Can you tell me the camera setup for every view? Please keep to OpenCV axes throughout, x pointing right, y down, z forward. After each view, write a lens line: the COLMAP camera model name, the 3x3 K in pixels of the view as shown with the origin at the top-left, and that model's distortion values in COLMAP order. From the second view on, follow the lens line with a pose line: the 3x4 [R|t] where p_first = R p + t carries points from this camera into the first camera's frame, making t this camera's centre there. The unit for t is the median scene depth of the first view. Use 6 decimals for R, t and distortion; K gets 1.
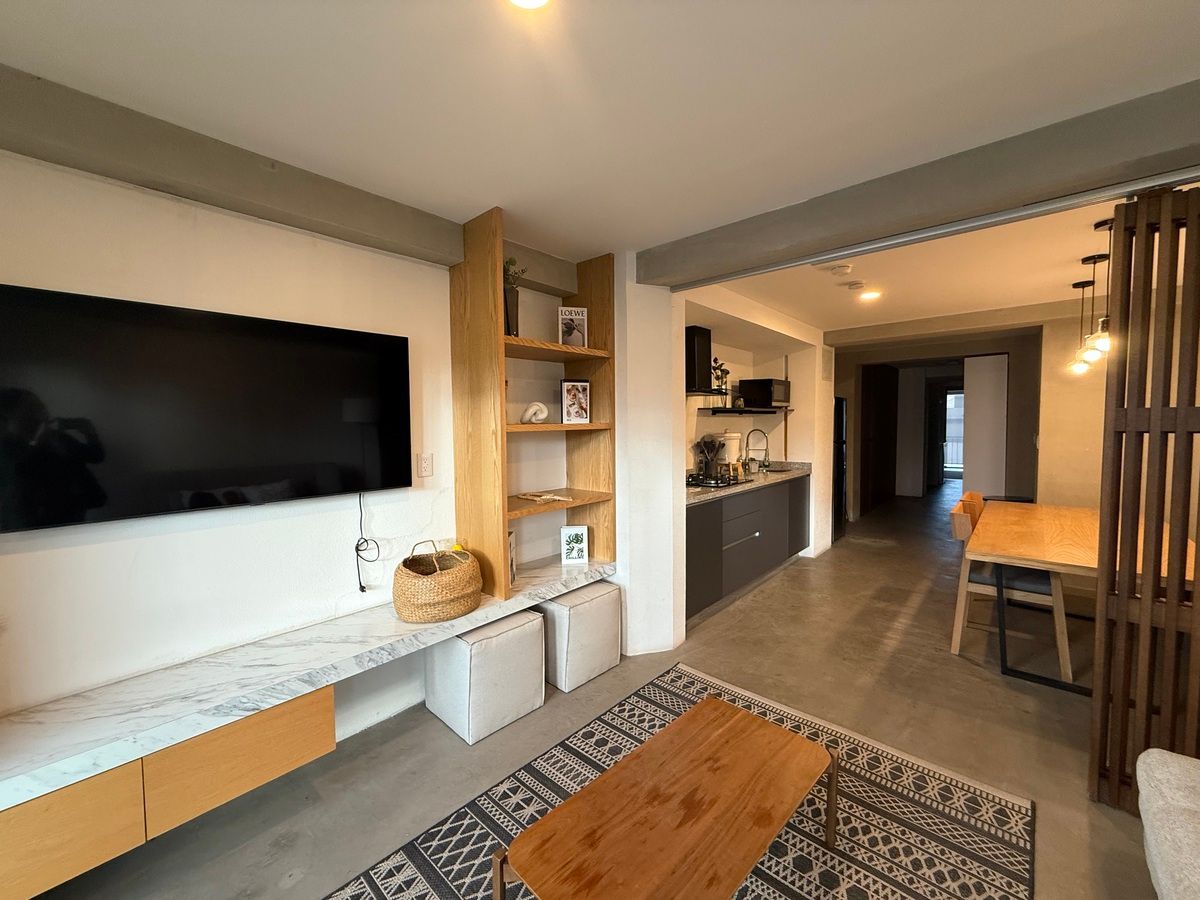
lens RADIAL K [[479.1, 0, 596.2], [0, 479.1, 447.8], [0, 0, 1]] dist [0.001756, 0.000299]
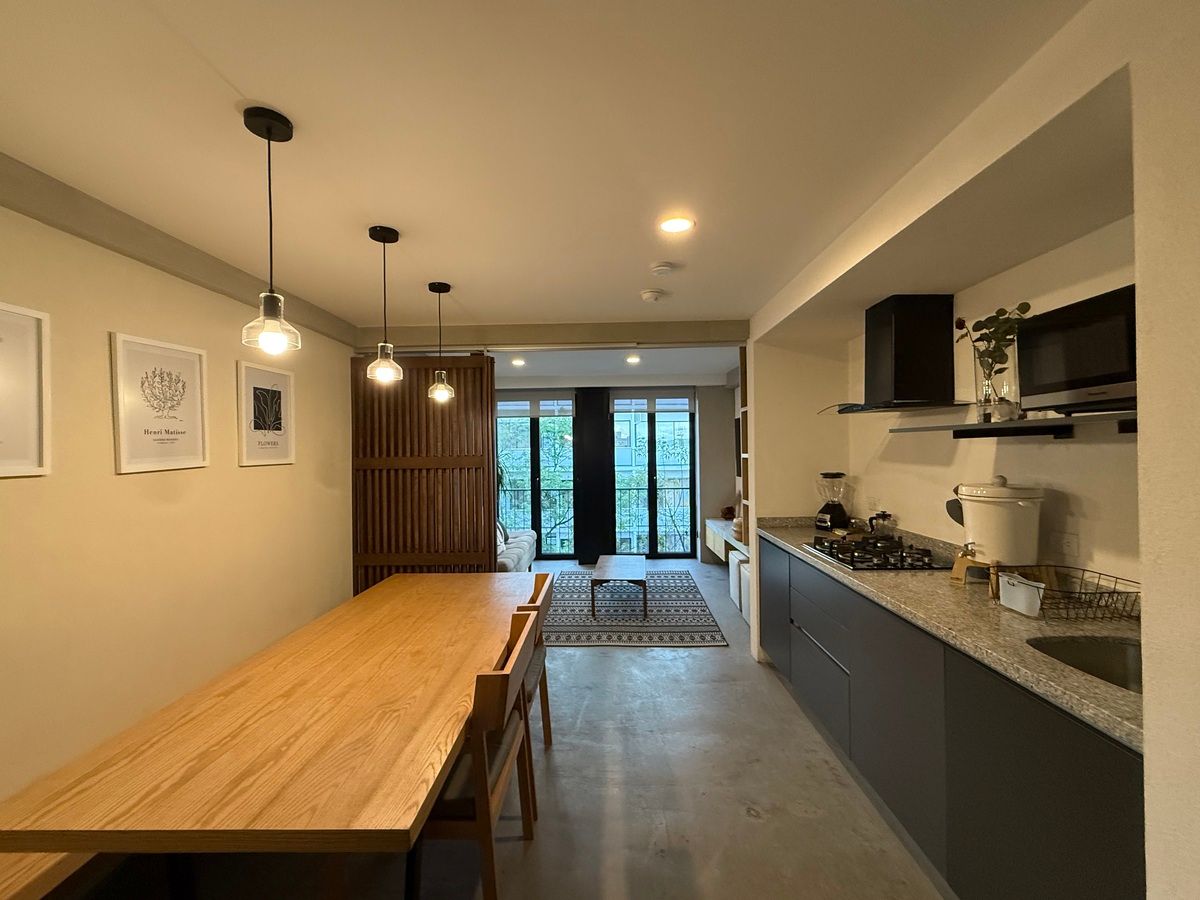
lens RADIAL K [[508.3, 0, 598.2], [0, 508.3, 445.4], [0, 0, 1]] dist [0.001056, 0.000180]
pose [[-0.760292, 0.014514, -0.649420, 1.395019], [-0.013555, 0.999178, 0.038199, -0.134263], [0.649440, 0.037845, -0.759470, 1.908137]]
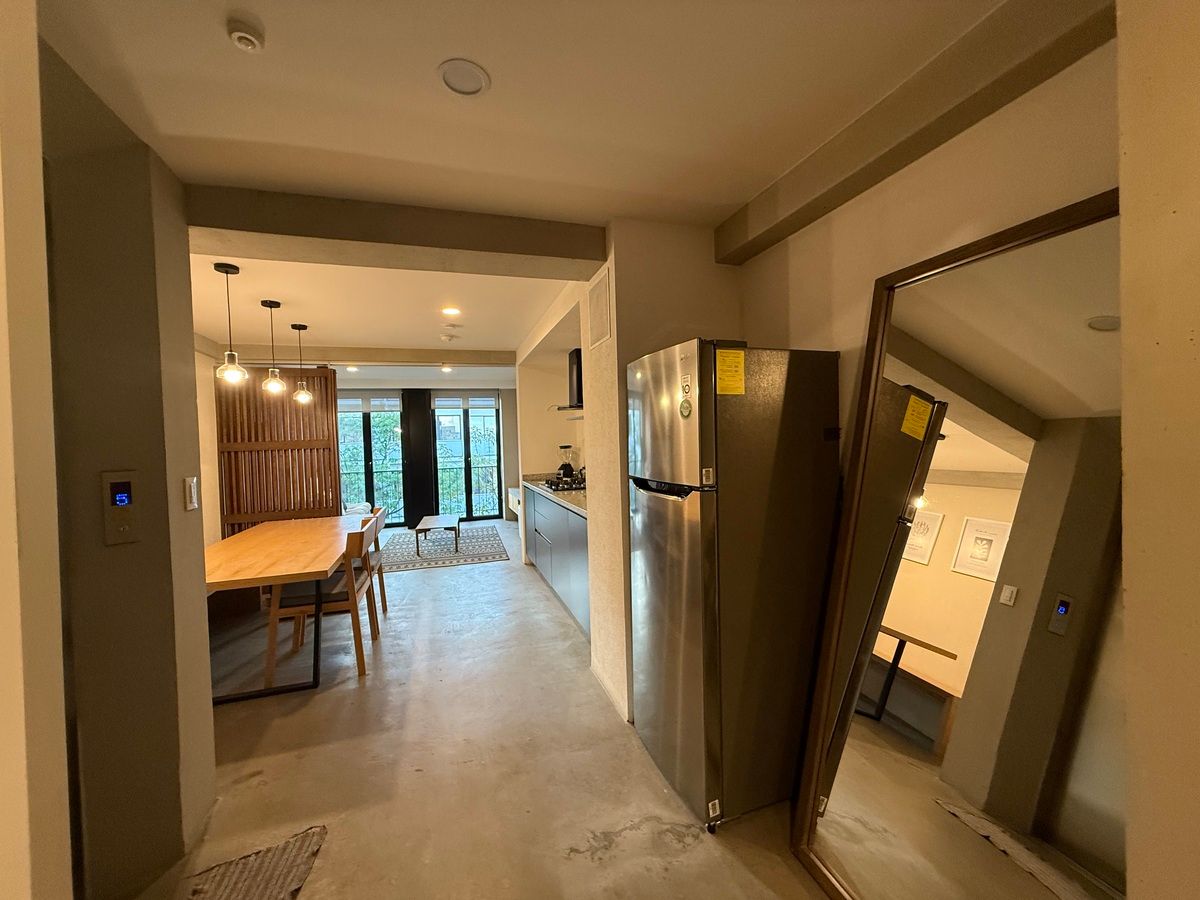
lens RADIAL K [[479.1, 0, 597.8], [0, 479.1, 448.5], [0, 0, 1]] dist [0.001756, 0.000299]
pose [[-0.506369, 0.042526, -0.861268, 1.795835], [-0.008296, 0.998497, 0.054180, -0.123843], [0.862277, 0.034580, -0.505255, 2.468586]]
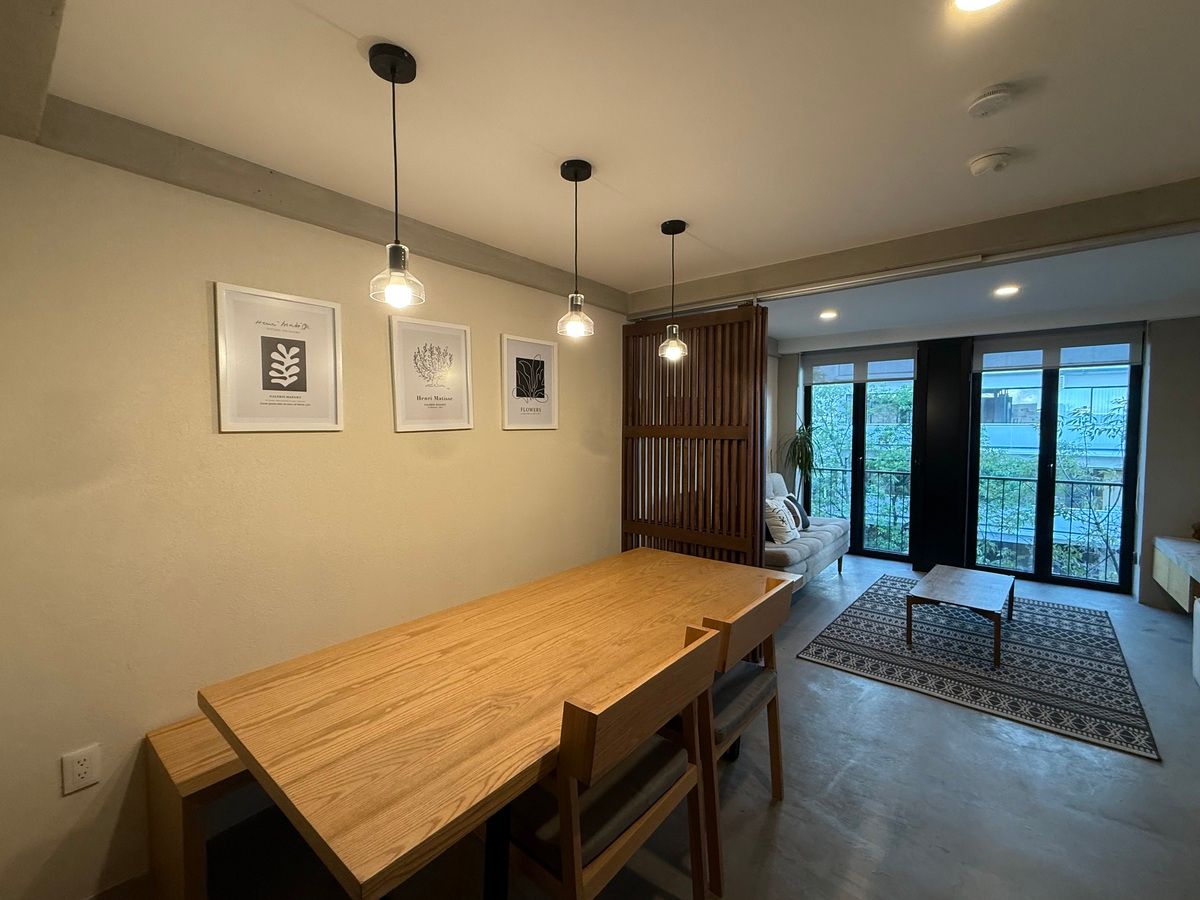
lens RADIAL K [[508.3, 0, 598.8], [0, 508.3, 447.6], [0, 0, 1]] dist [0.001056, 0.000180]
pose [[-0.999112, 0.010113, -0.040890, 1.131632], [0.006226, 0.995542, 0.094110, -0.111219], [0.041660, 0.093772, -0.994722, 1.815243]]
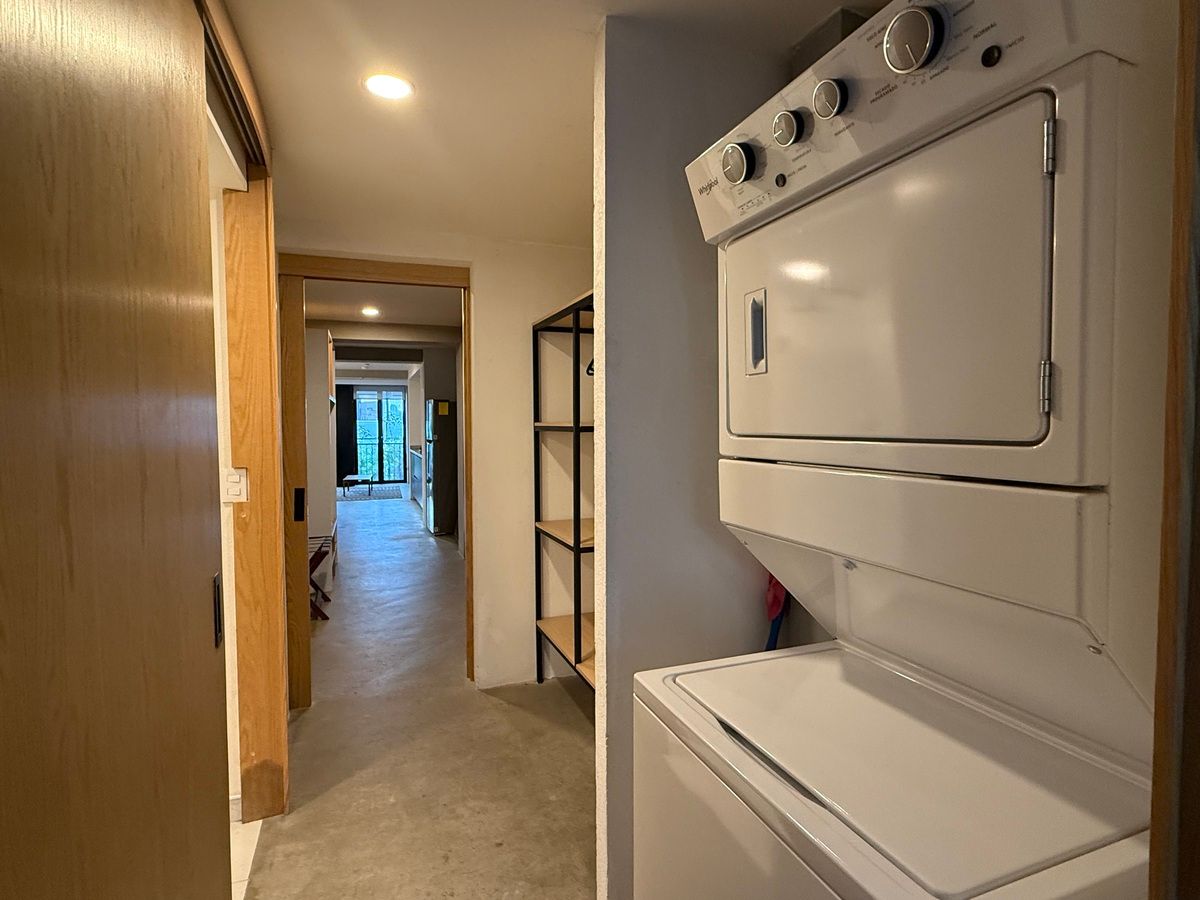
lens RADIAL K [[608.5, 0, 601.4], [0, 608.5, 444.7], [0, 0, 1]] dist [-0.001421, 0.002258]
pose [[-0.453844, 0.043592, -0.890014, 3.410873], [-0.036617, 0.997047, 0.067506, -0.243969], [0.890328, 0.063227, -0.450908, 4.298219]]
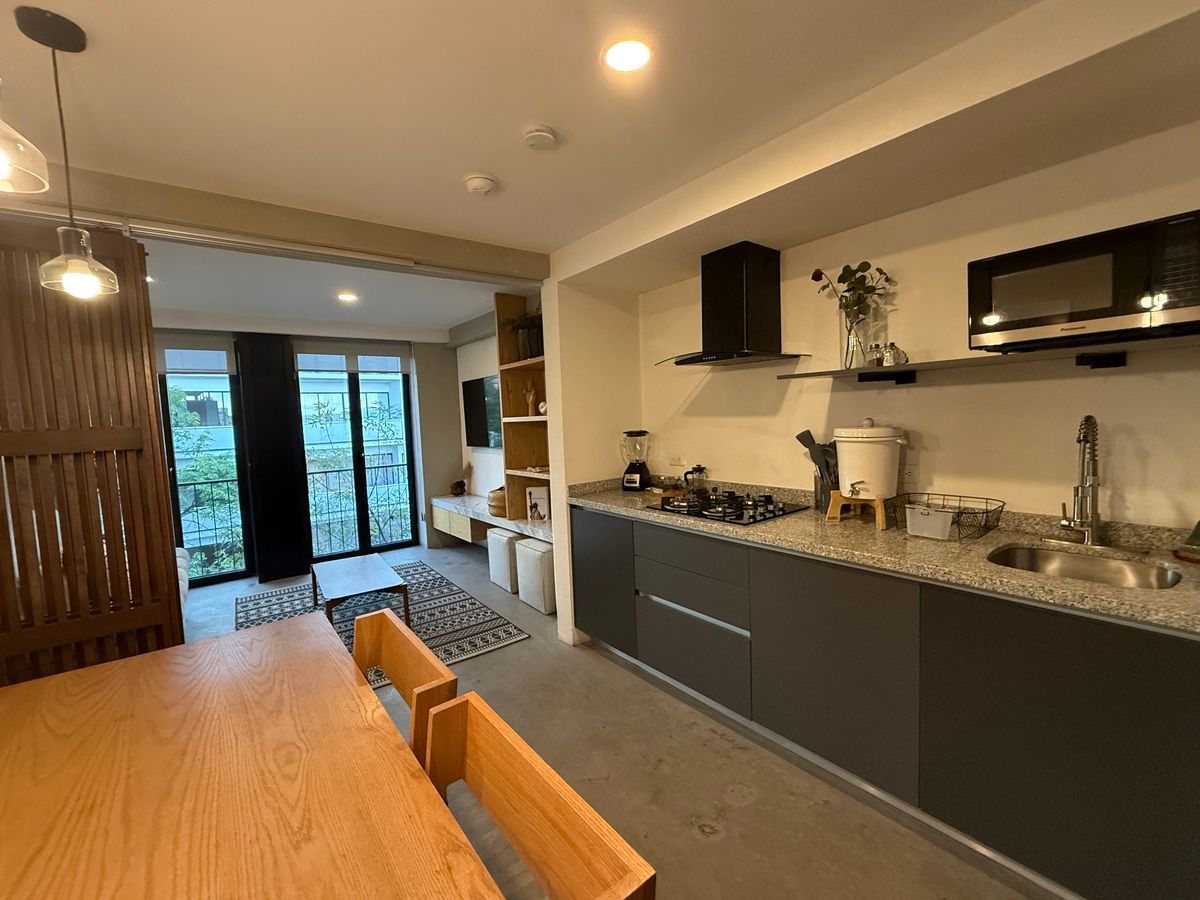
lens RADIAL K [[508.3, 0, 598.3], [0, 508.3, 447.7], [0, 0, 1]] dist [0.001056, 0.000180]
pose [[-0.185321, 0.082429, -0.979215, 1.341563], [-0.008185, 0.996312, 0.085418, -0.088387], [0.982644, 0.023844, -0.183963, 1.457550]]
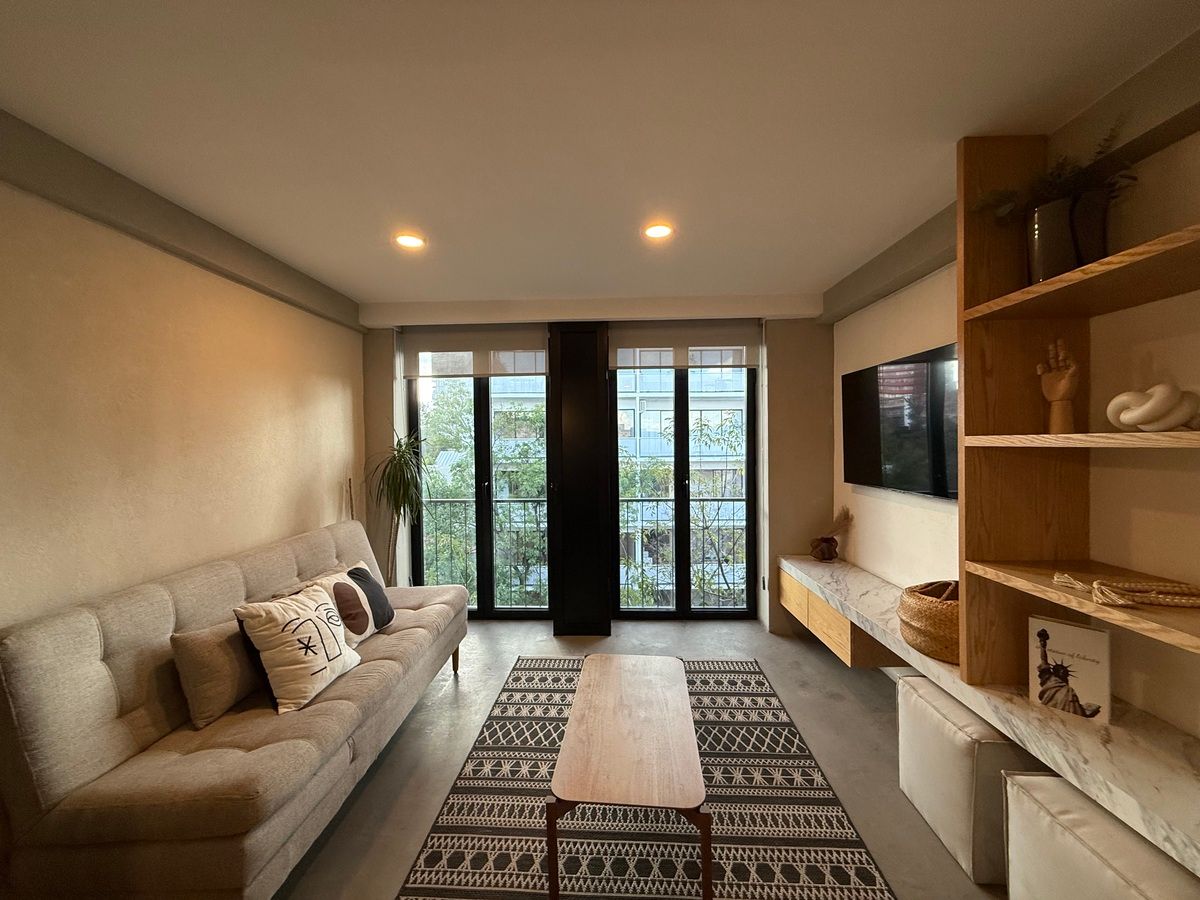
lens RADIAL K [[479.1, 0, 594.1], [0, 479.1, 445.7], [0, 0, 1]] dist [0.001756, 0.000299]
pose [[-0.771457, 0.025412, -0.635774, 0.605911], [-0.013780, 0.998300, 0.056624, -0.058582], [0.636133, 0.052444, -0.769795, 1.046327]]
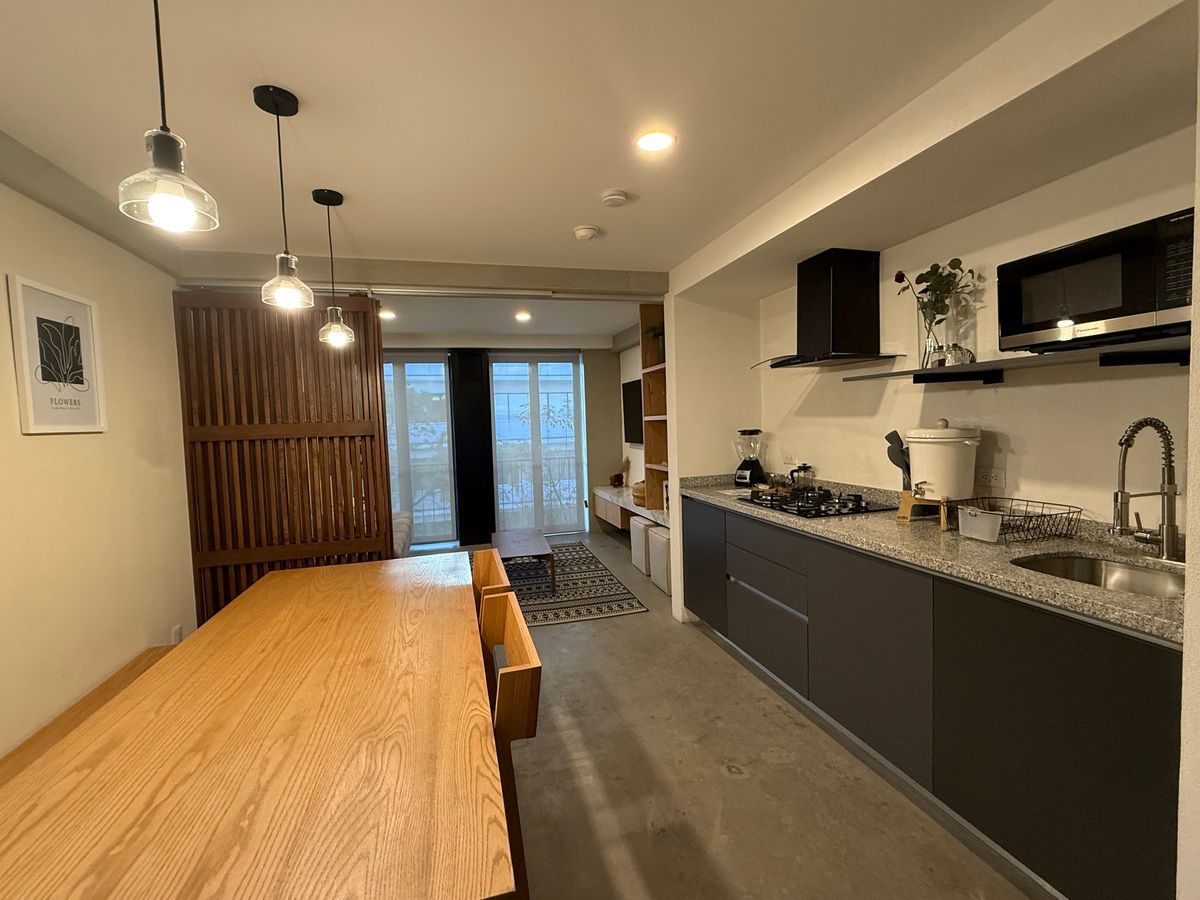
lens RADIAL K [[527.6, 0, 598.6], [0, 527.6, 445.9], [0, 0, 1]] dist [0.000315, 0.000510]
pose [[-0.537054, 0.068290, -0.840779, 1.458485], [-0.004941, 0.996446, 0.084089, -0.094600], [0.843534, 0.049314, -0.534808, 1.717448]]
